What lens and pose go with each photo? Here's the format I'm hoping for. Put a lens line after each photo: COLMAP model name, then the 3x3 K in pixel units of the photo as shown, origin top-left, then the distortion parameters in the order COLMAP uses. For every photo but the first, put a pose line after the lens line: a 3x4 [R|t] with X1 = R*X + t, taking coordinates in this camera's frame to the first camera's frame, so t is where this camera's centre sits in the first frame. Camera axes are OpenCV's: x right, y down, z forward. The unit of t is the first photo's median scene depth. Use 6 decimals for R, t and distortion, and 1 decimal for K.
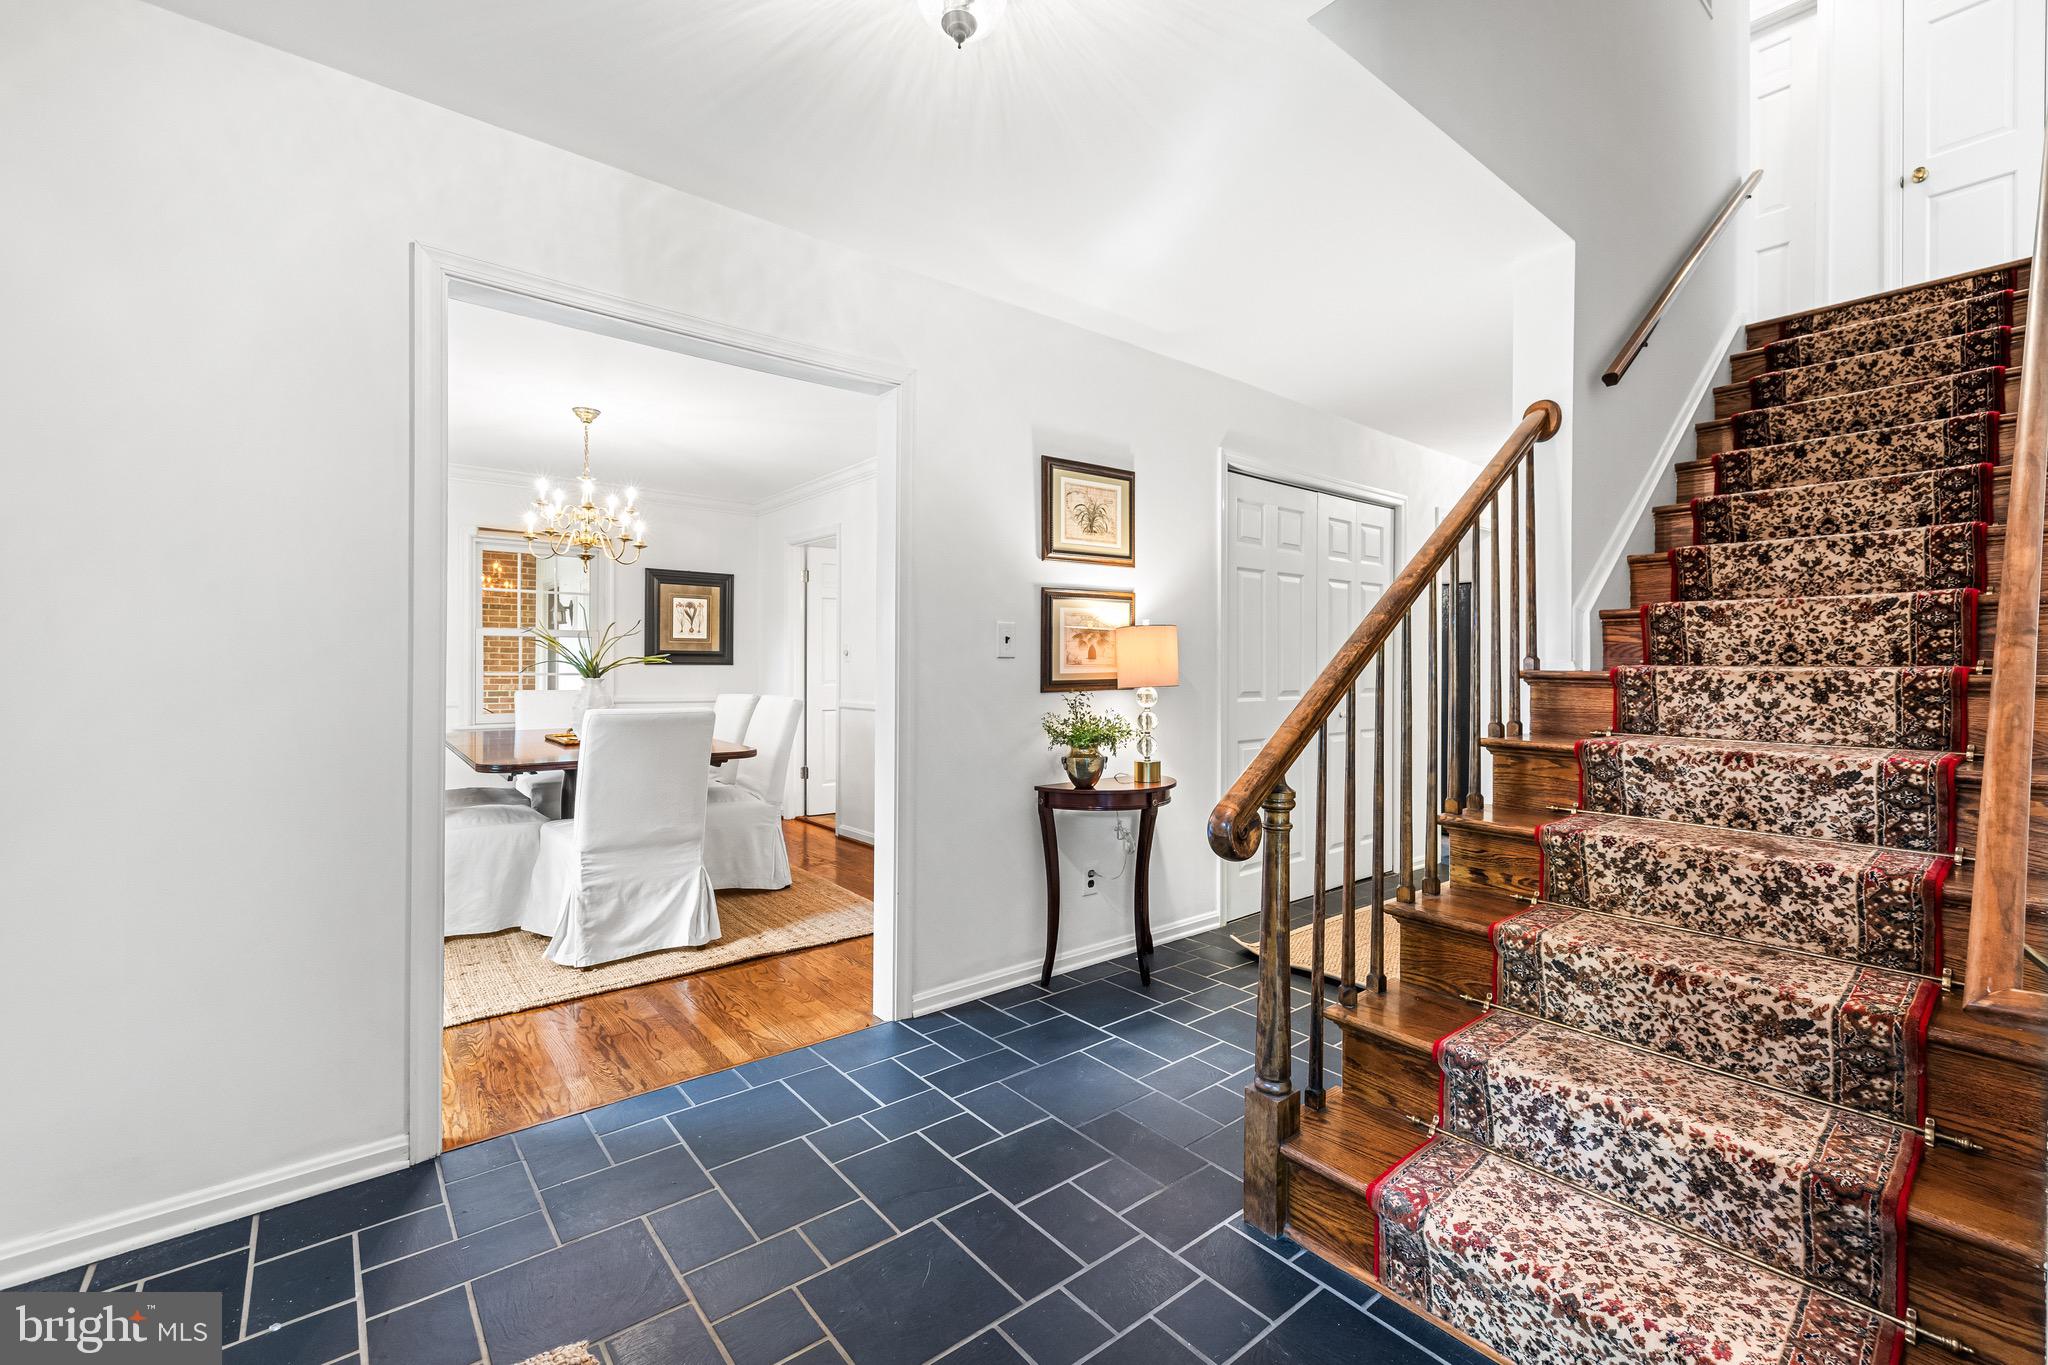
lens RADIAL K [[861.2, 0, 1048.0], [0, 861.2, 672.1], [0, 0, 1]] dist [0.002985, 0.000496]
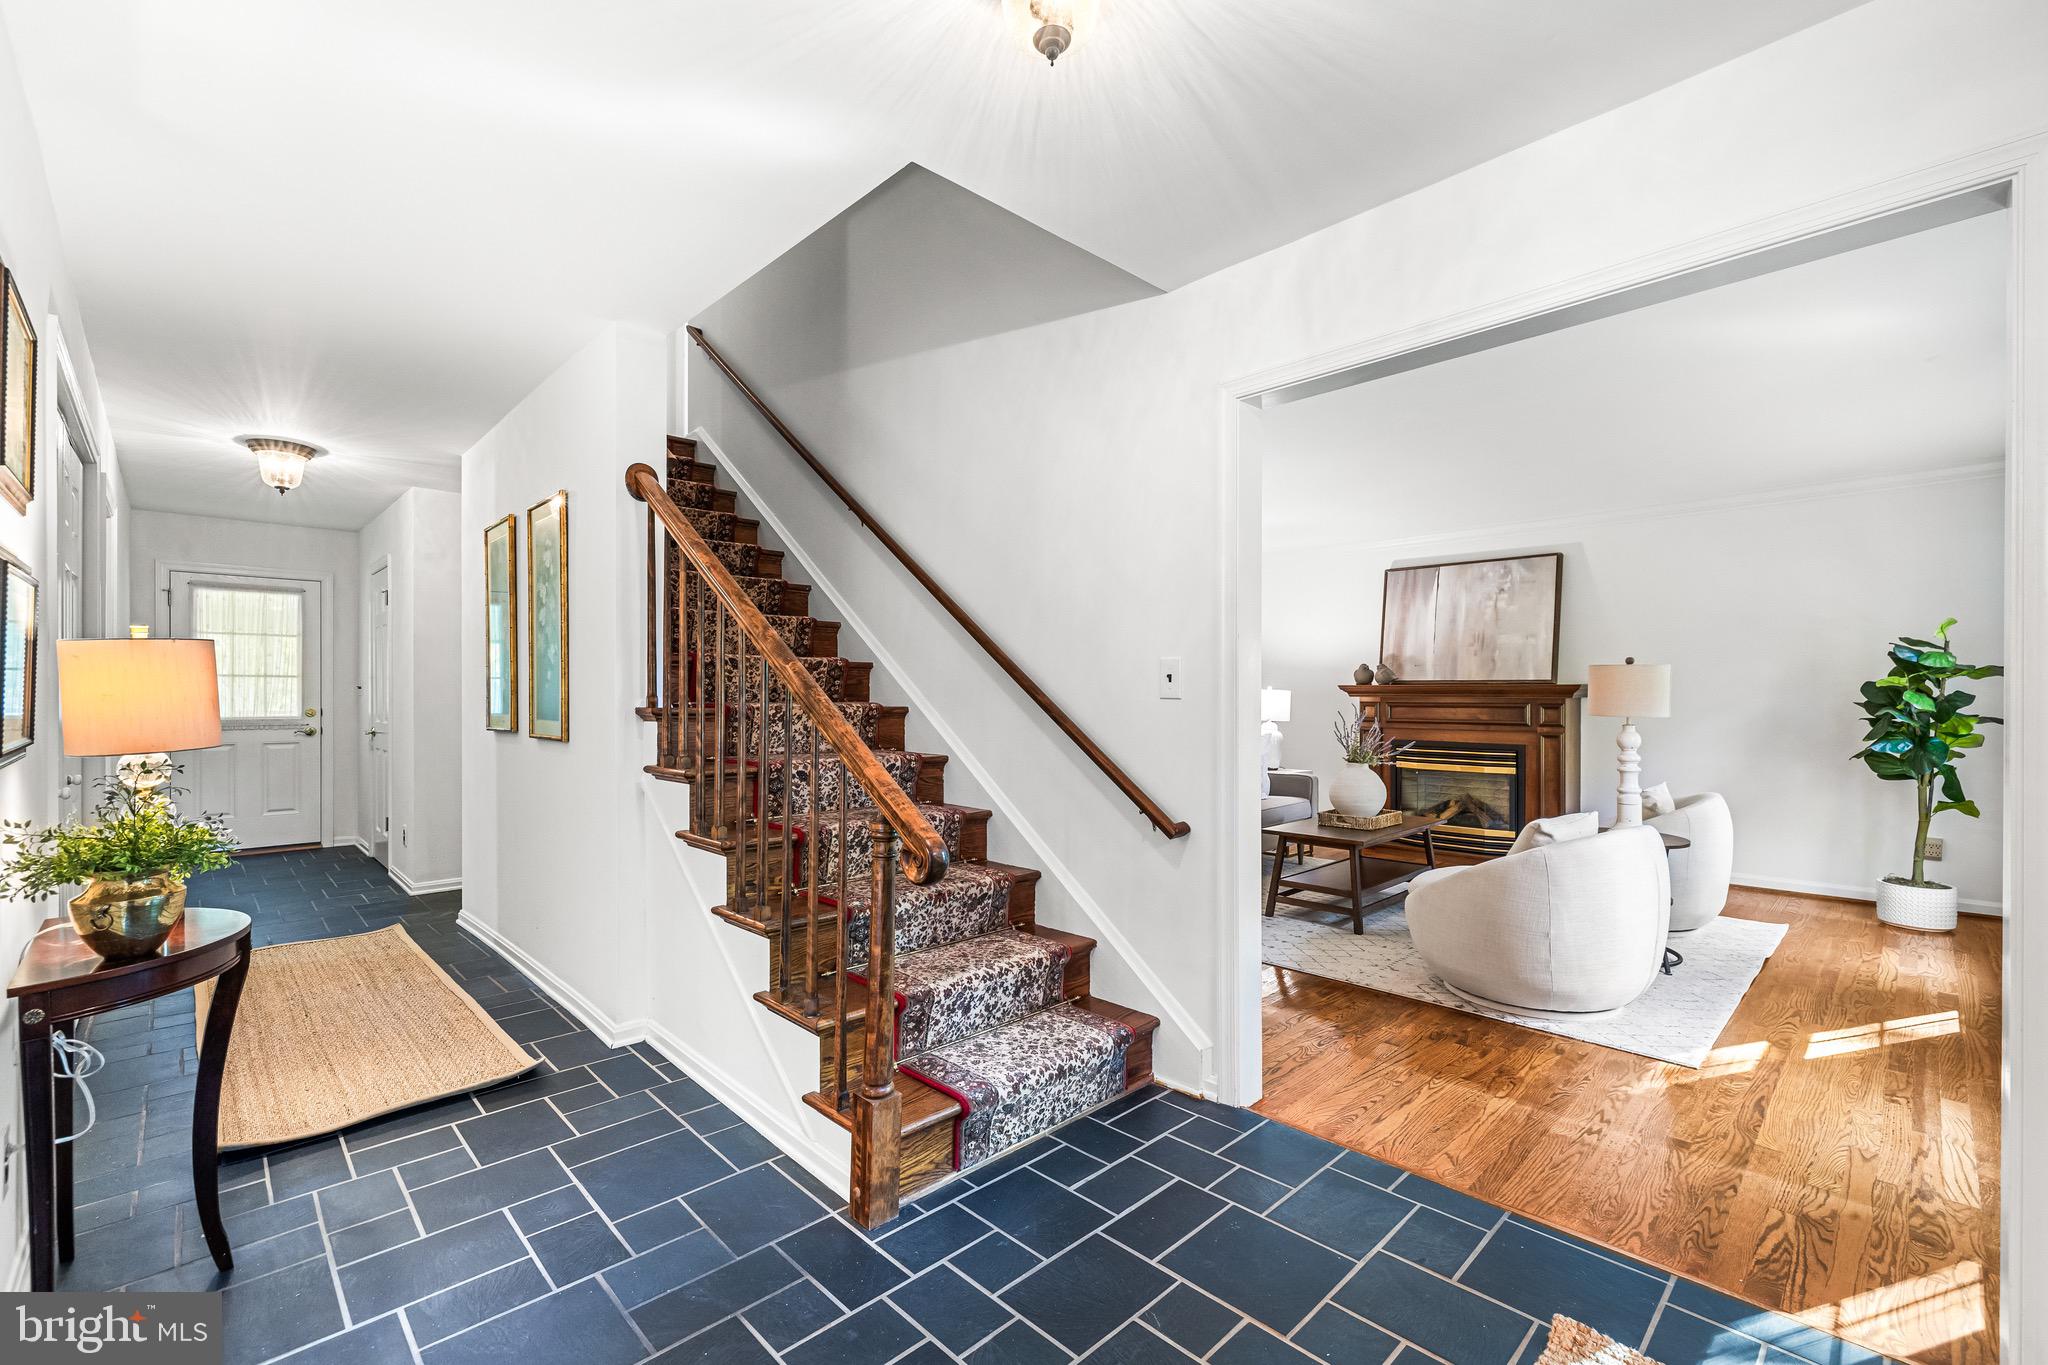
lens RADIAL K [[855.0, 0, 1021.1], [0, 855.0, 698.6], [0, 0, 1]] dist [0.001136, 0.000261]
pose [[-0.060073, -0.008666, 0.998156, -0.799842], [0.002940, 0.999956, 0.008859, -0.031364], [-0.998190, 0.003467, -0.060044, 0.836471]]
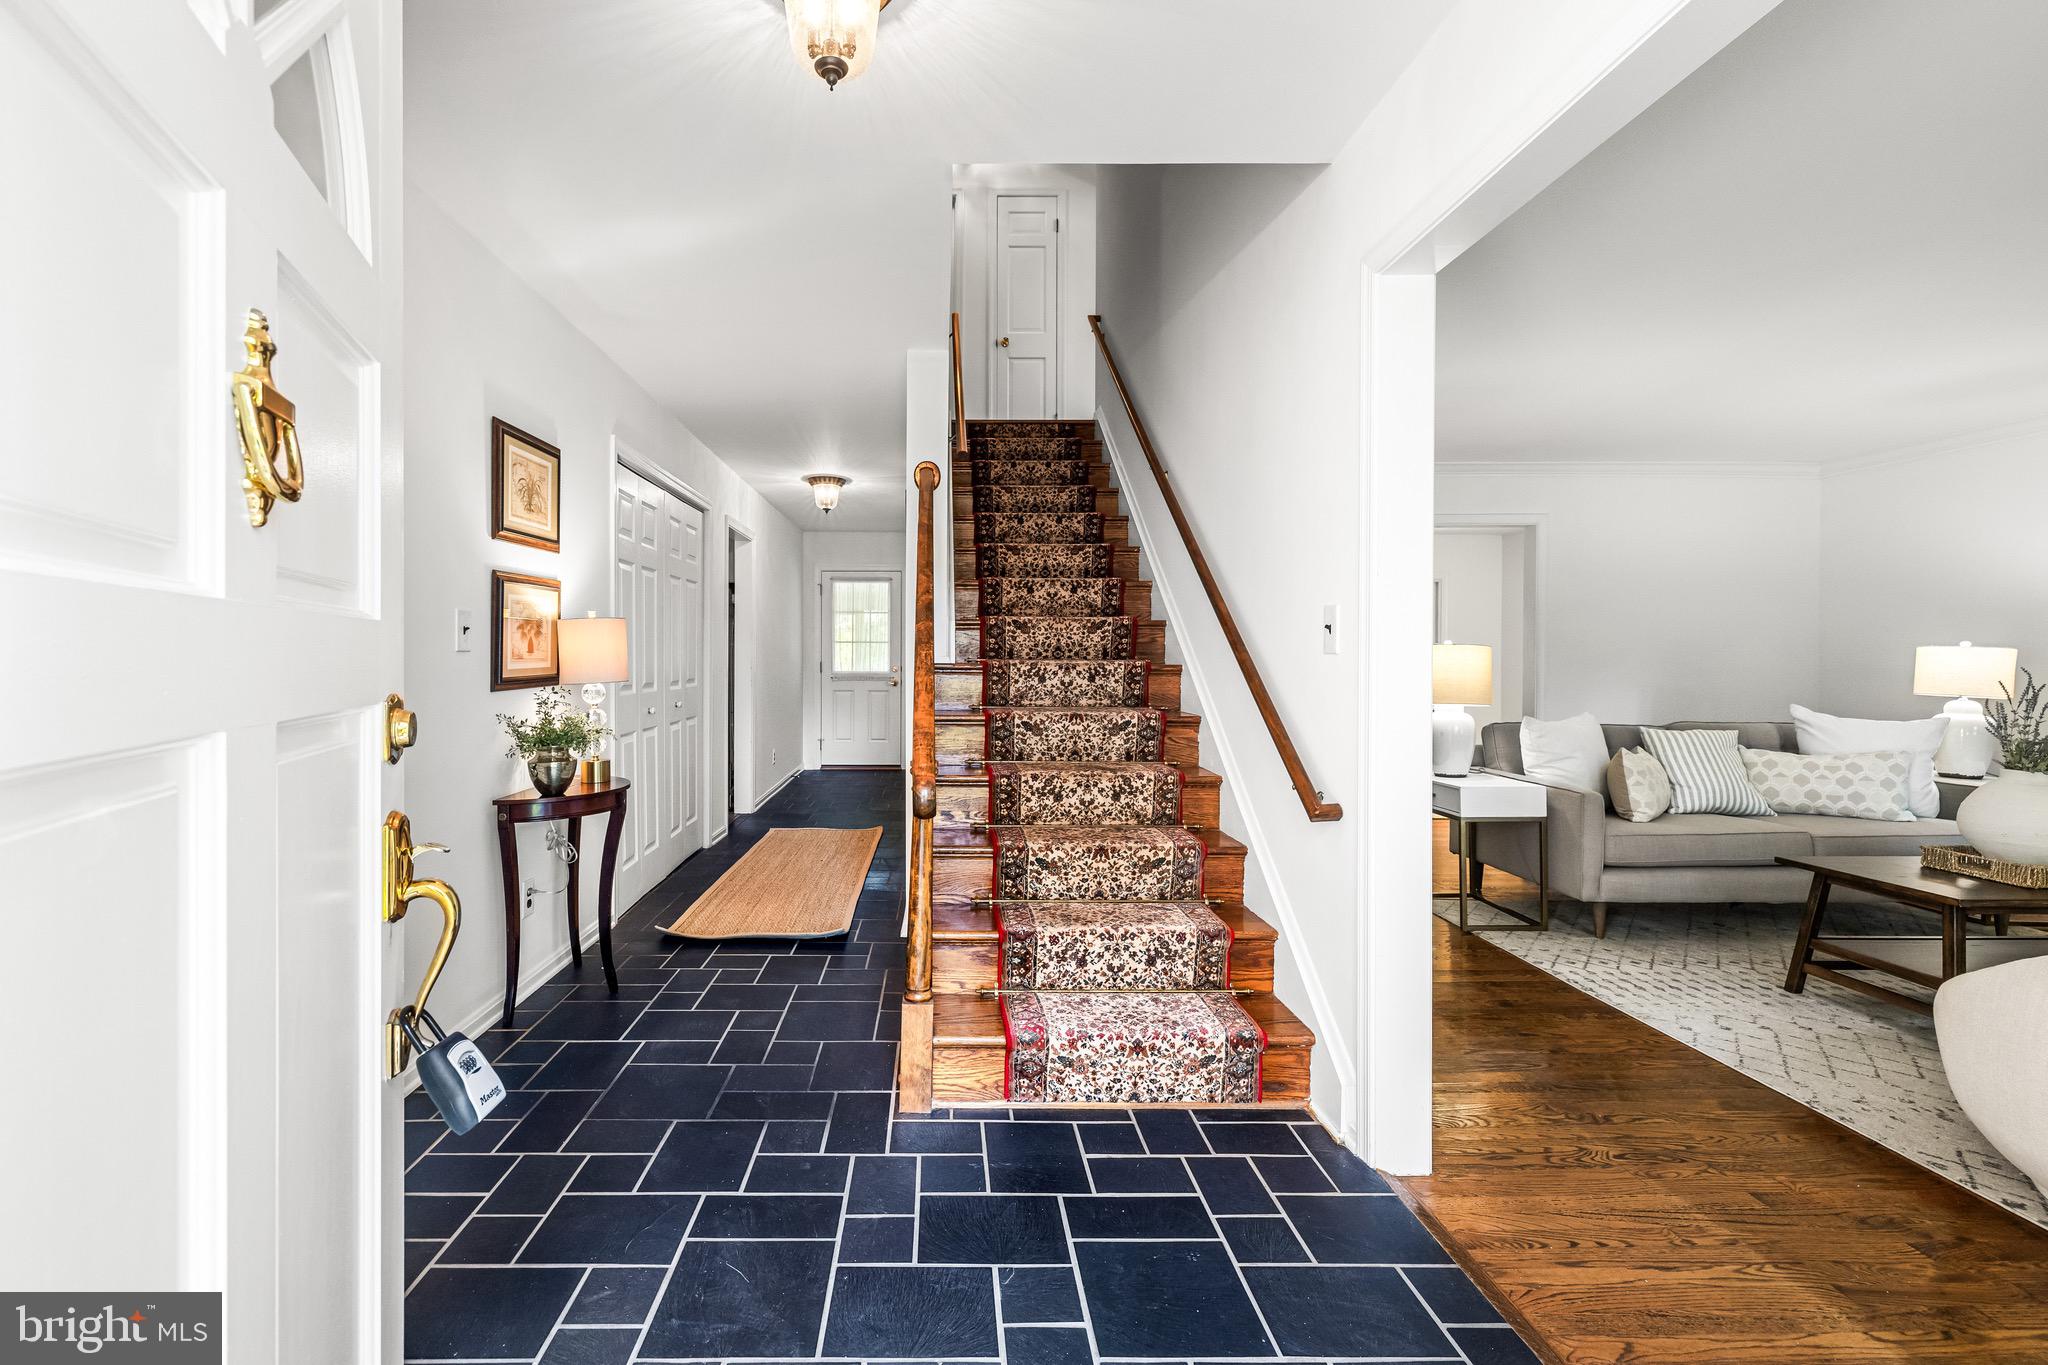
lens RADIAL K [[879.8, 0, 958.9], [0, 879.8, 661.1], [0, 0, 1]] dist [0.002256, 0.000438]
pose [[0.634848, -0.006298, 0.772611, -0.658457], [0.003771, 0.999980, 0.005054, -0.016159], [-0.772628, -0.000295, 0.634859, 0.129476]]
